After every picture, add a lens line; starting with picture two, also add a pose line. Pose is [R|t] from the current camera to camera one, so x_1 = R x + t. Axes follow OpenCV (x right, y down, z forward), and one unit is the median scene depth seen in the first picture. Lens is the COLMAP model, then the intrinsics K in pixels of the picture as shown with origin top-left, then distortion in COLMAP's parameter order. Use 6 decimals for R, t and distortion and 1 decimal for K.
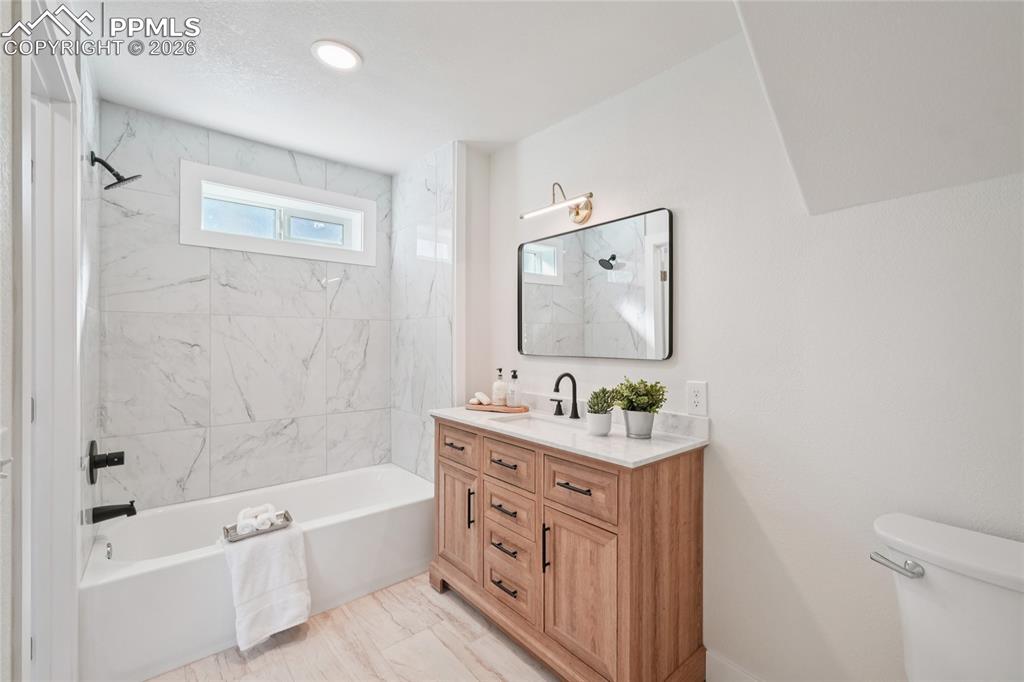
lens RADIAL K [[434.7, 0, 515.9], [0, 434.7, 341.3], [0, 0, 1]] dist [-0.000507, 0.001007]
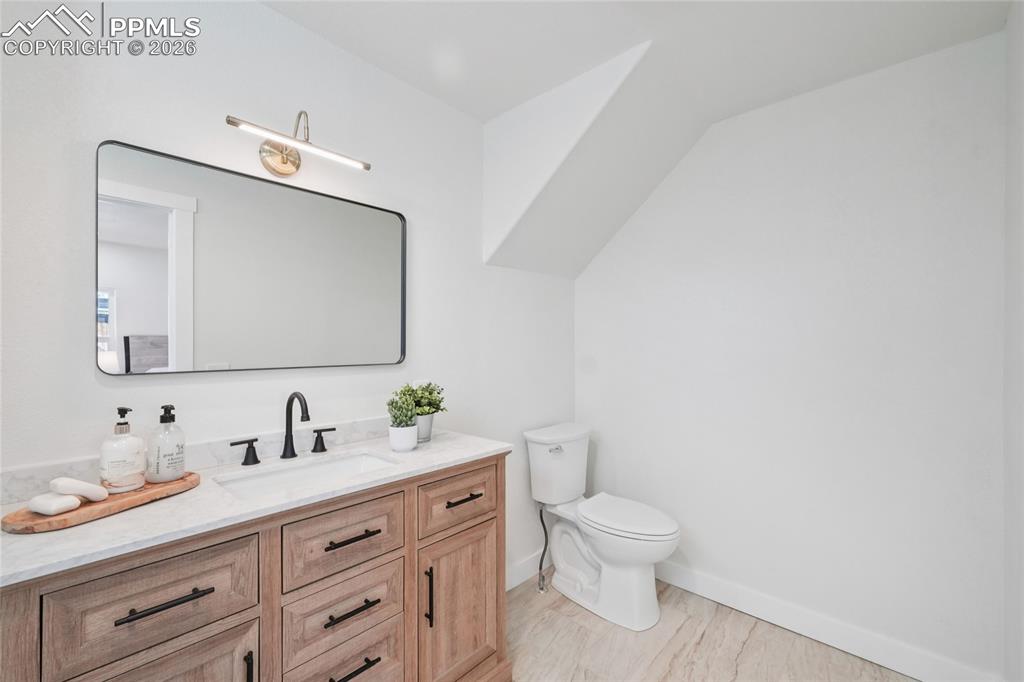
lens RADIAL K [[434.7, 0, 515.9], [0, 434.7, 341.3], [0, 0, 1]] dist [-0.000507, 0.001007]
pose [[-0.133418, 0.000357, 0.991060, -0.703572], [-0.000094, 1.000000, -0.000373, -0.008624], [-0.991060, -0.000143, -0.133418, 0.864280]]
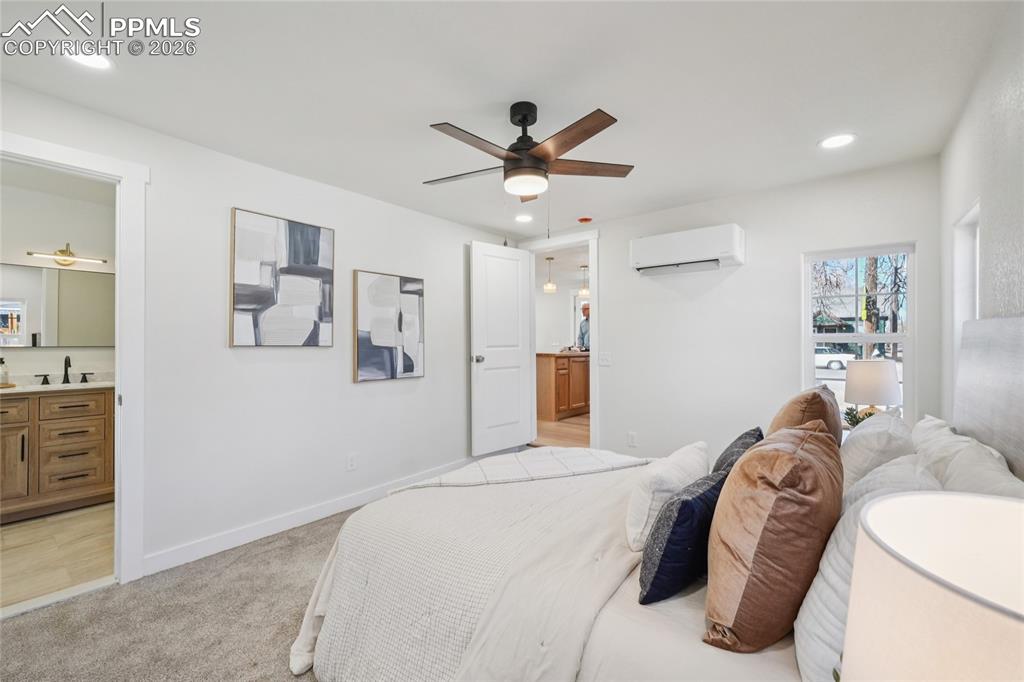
lens RADIAL K [[434.7, 0, 515.9], [0, 434.7, 341.3], [0, 0, 1]] dist [-0.000507, 0.001007]
pose [[-0.174378, -0.001370, 0.984678, -2.121768], [0.001112, 0.999998, 0.001588, 0.016074], [-0.984678, 0.001372, -0.174376, -0.471730]]
